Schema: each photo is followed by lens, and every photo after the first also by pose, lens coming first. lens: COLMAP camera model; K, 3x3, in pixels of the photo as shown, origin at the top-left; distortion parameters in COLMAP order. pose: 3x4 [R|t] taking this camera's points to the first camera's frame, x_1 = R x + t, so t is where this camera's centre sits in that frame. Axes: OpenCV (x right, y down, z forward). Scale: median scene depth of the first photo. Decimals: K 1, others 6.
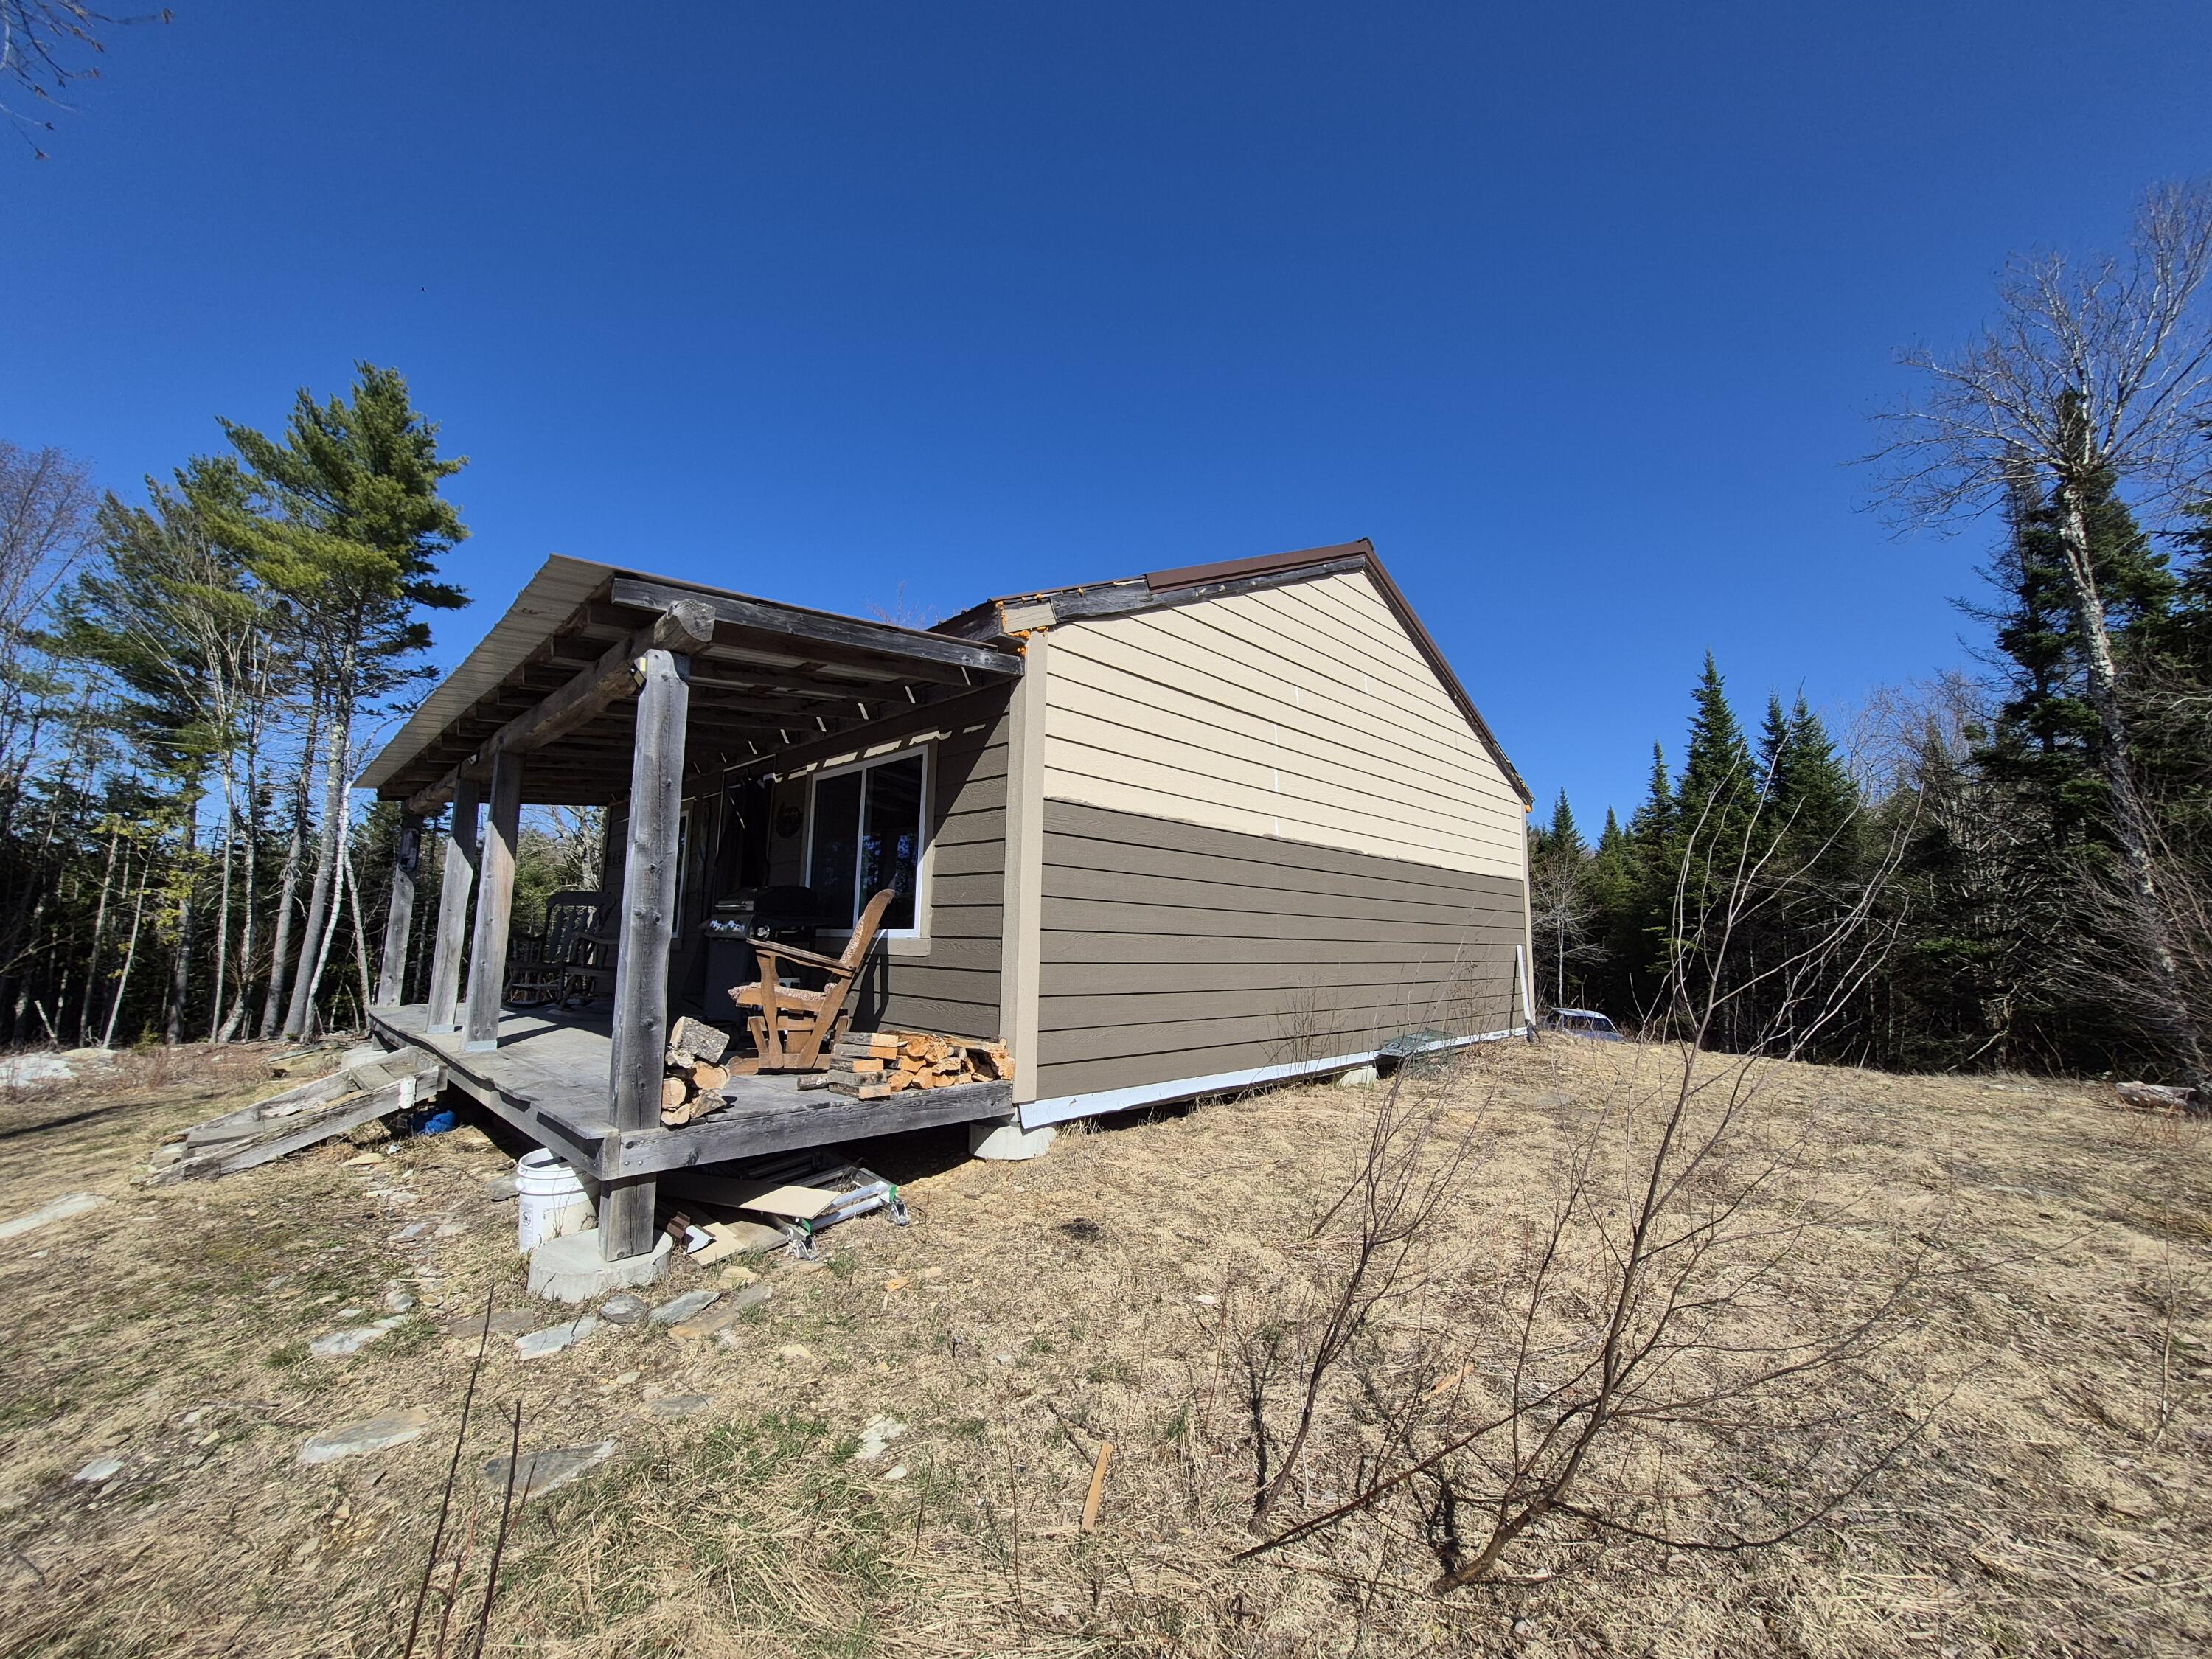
lens RADIAL K [[871.7, 0, 1097.7], [0, 871.7, 823.1], [0, 0, 1]] dist [-0.001989, 0.001605]
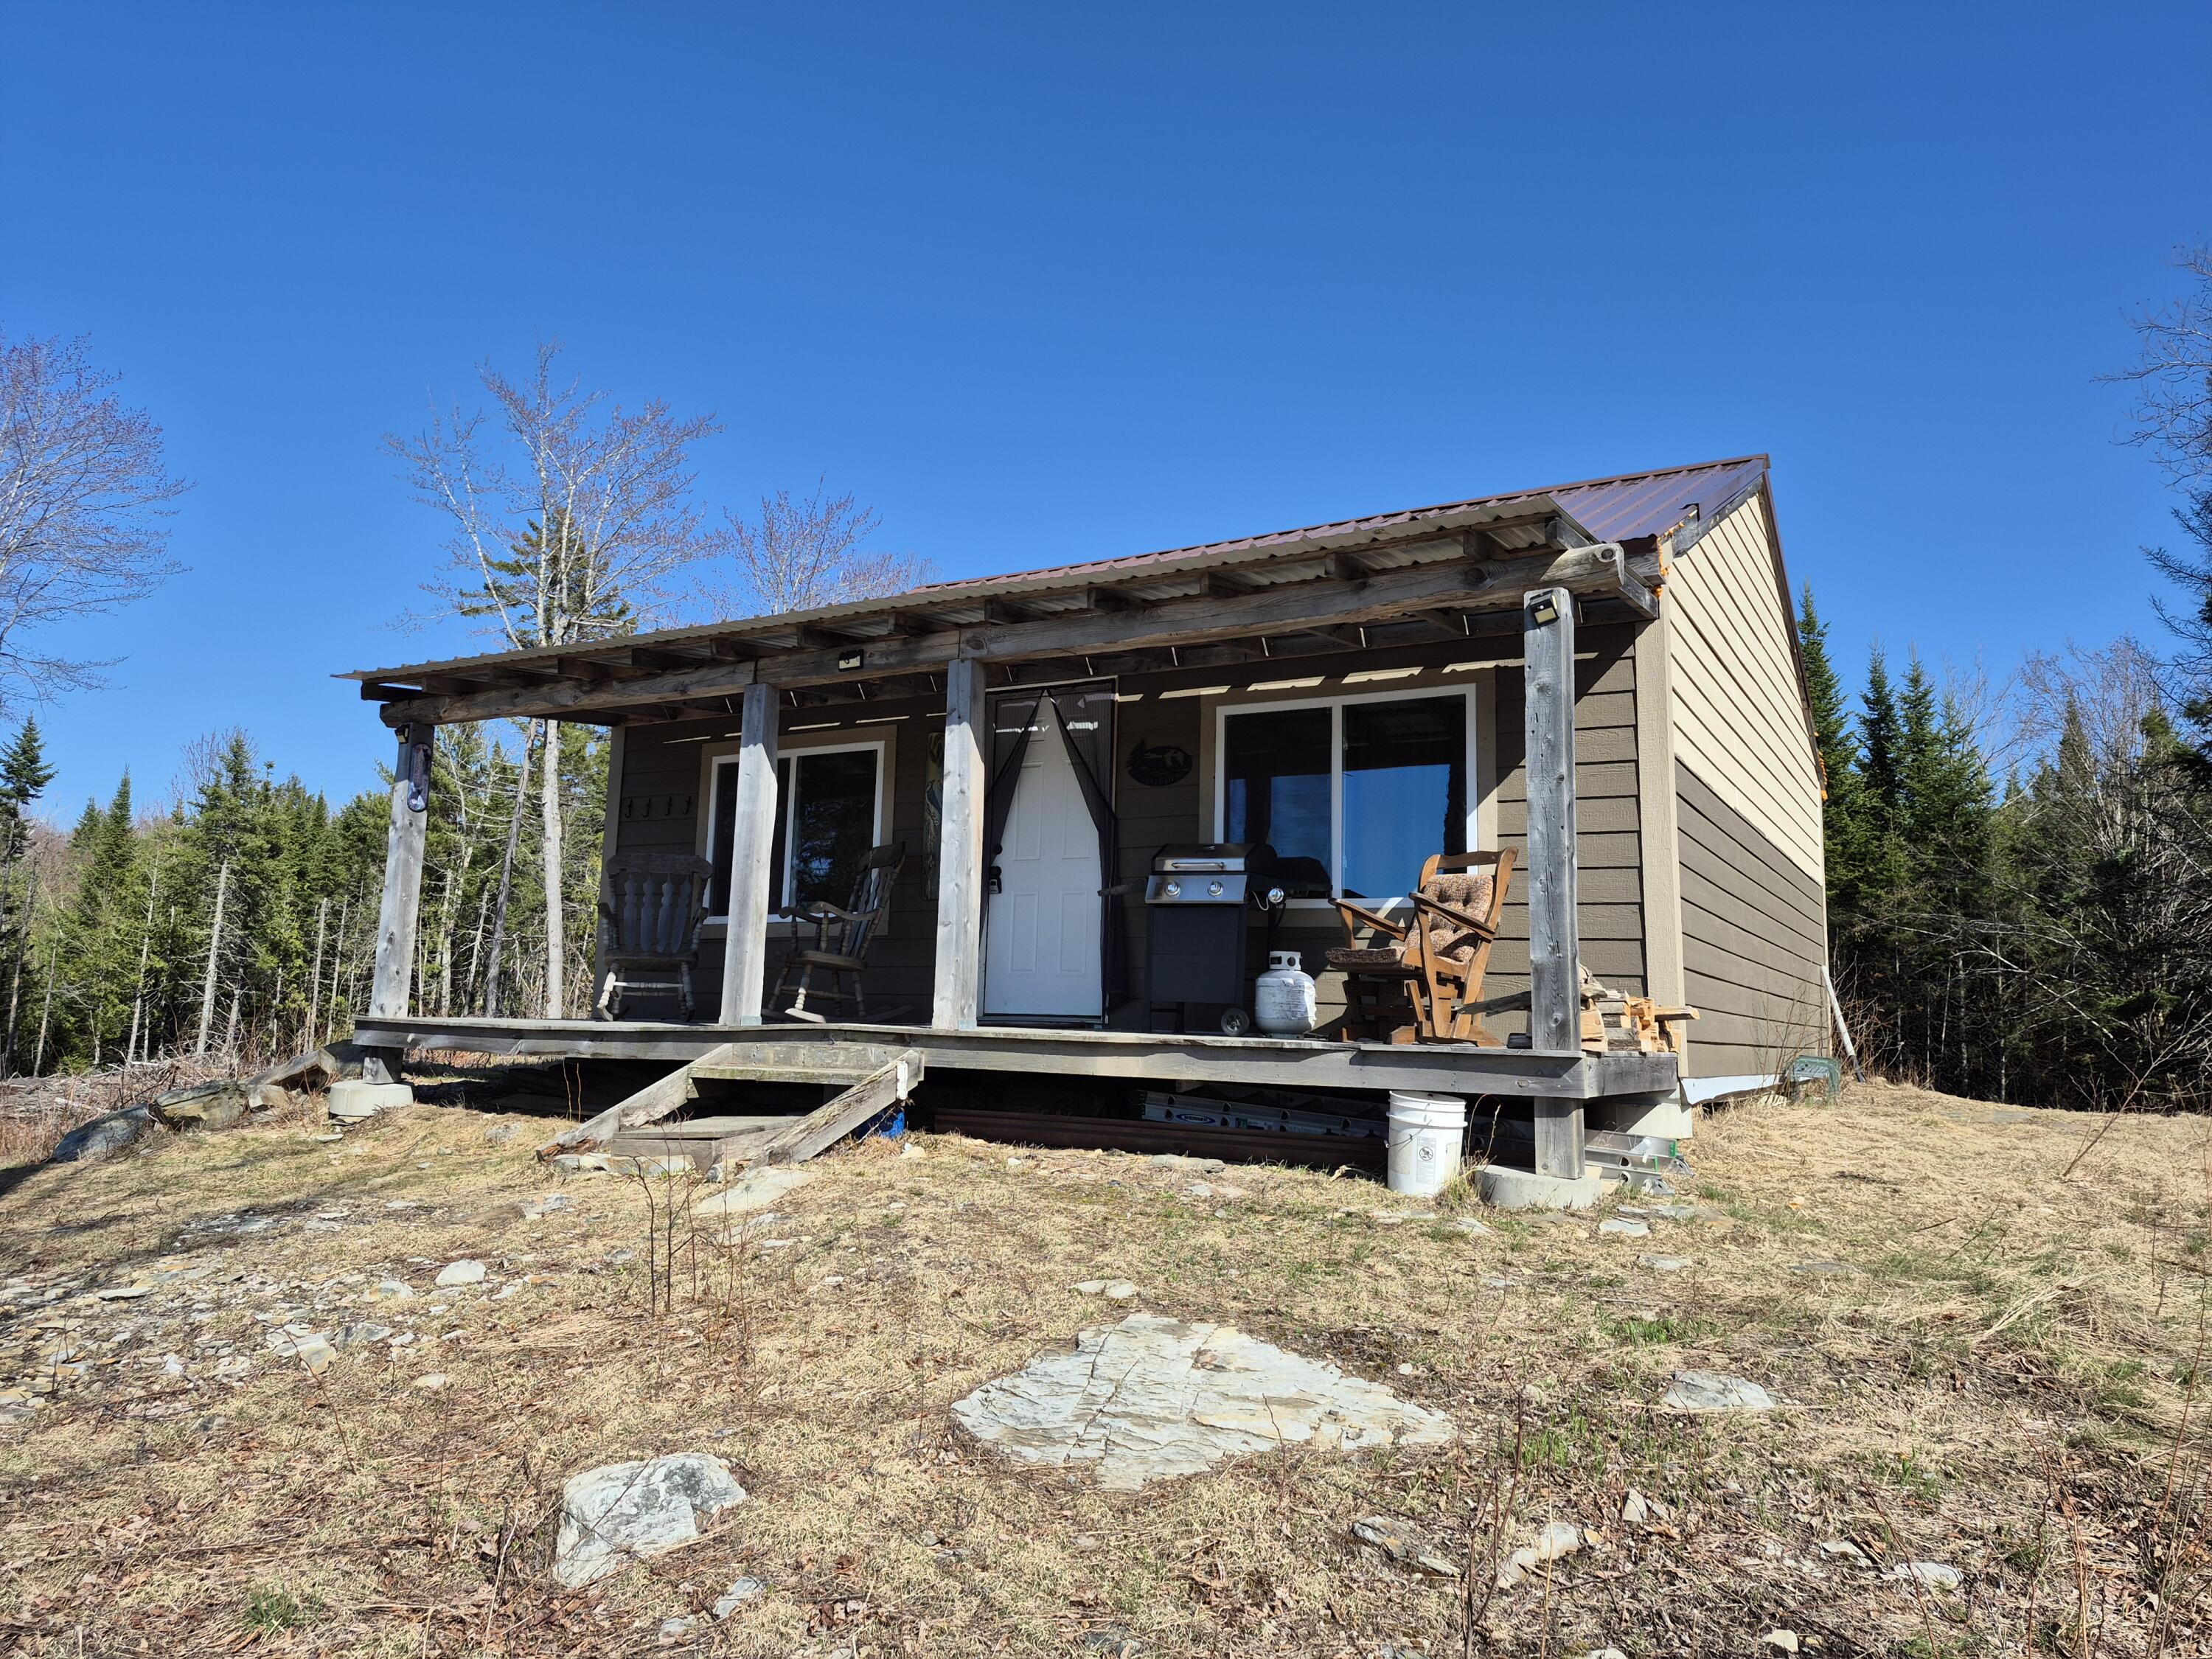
lens RADIAL K [[1497.2, 0, 1080.3], [0, 1497.2, 791.8], [0, 0, 1]] dist [0.043374, -0.018006]
pose [[0.972461, 0.046865, 0.228306, -0.268093], [-0.045544, 0.998901, -0.011057, 0.015289], [-0.228574, 0.000354, 0.973527, -0.103246]]
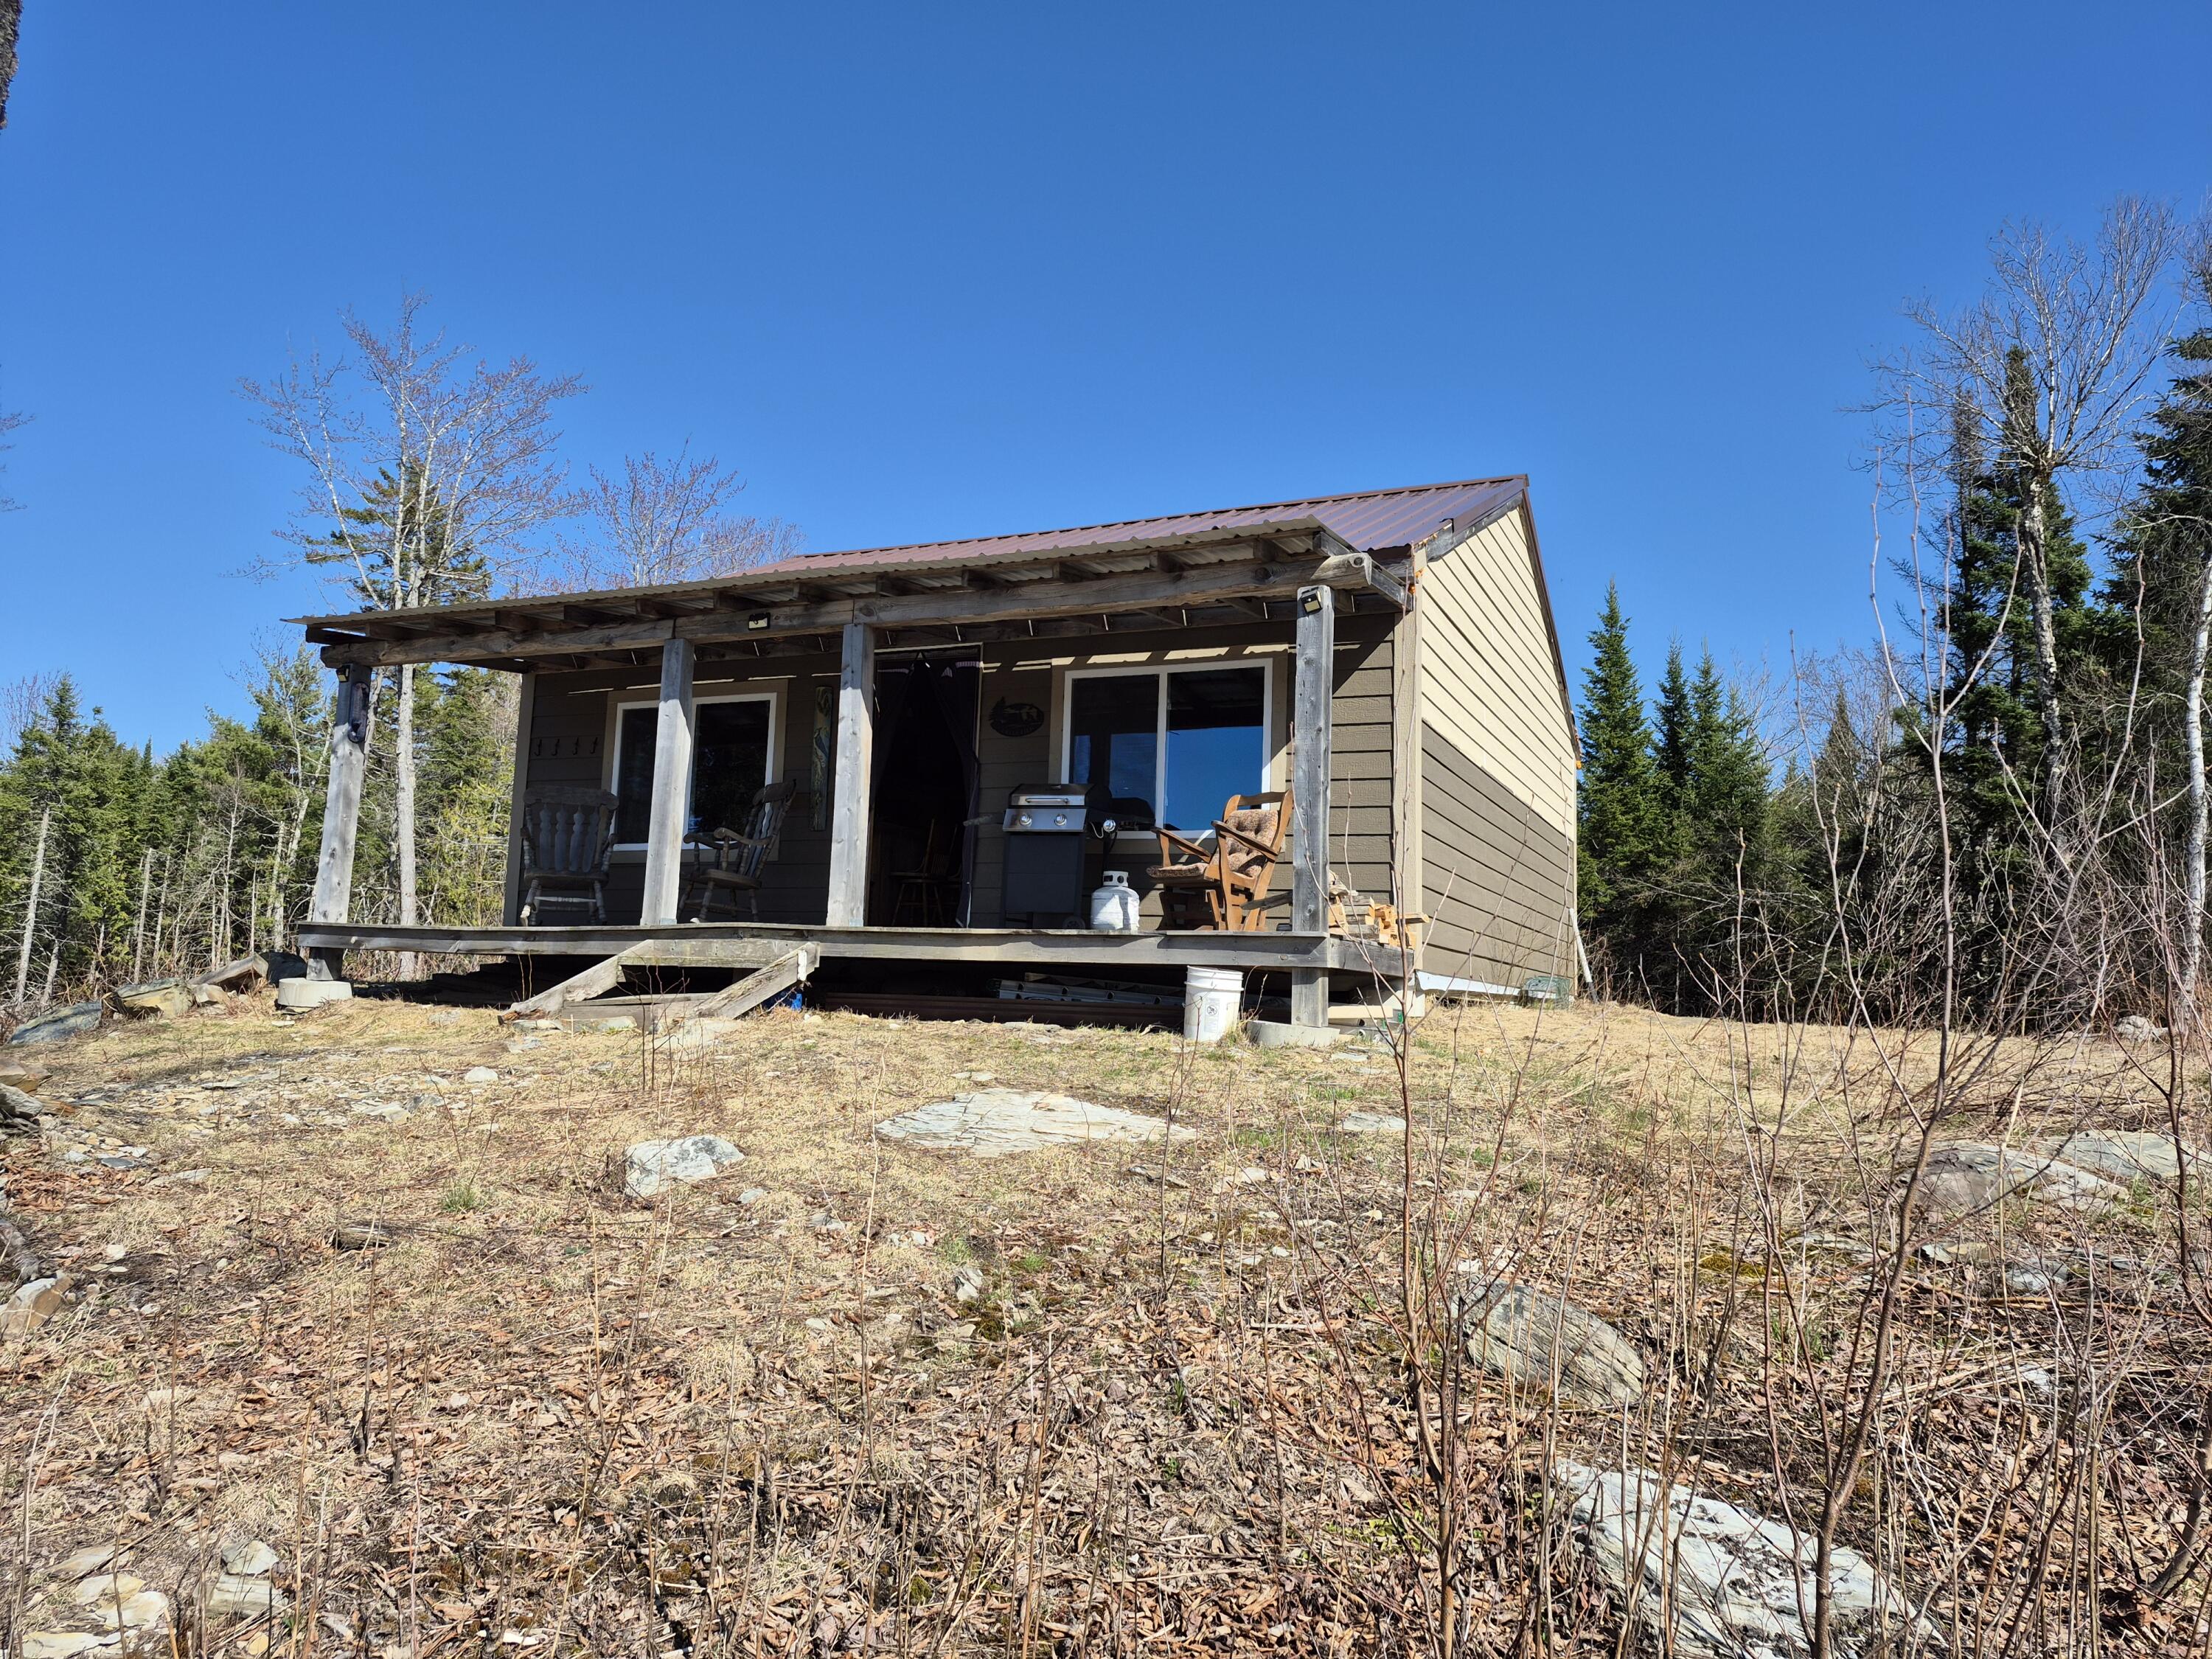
lens RADIAL K [[1497.2, 0, 1081.1], [0, 1497.2, 788.5], [0, 0, 1]] dist [0.043374, -0.018006]
pose [[0.943784, 0.063883, 0.324332, -0.295118], [-0.067576, 0.997714, 0.000125, 0.025287], [-0.323583, -0.022035, 0.945943, -0.192959]]
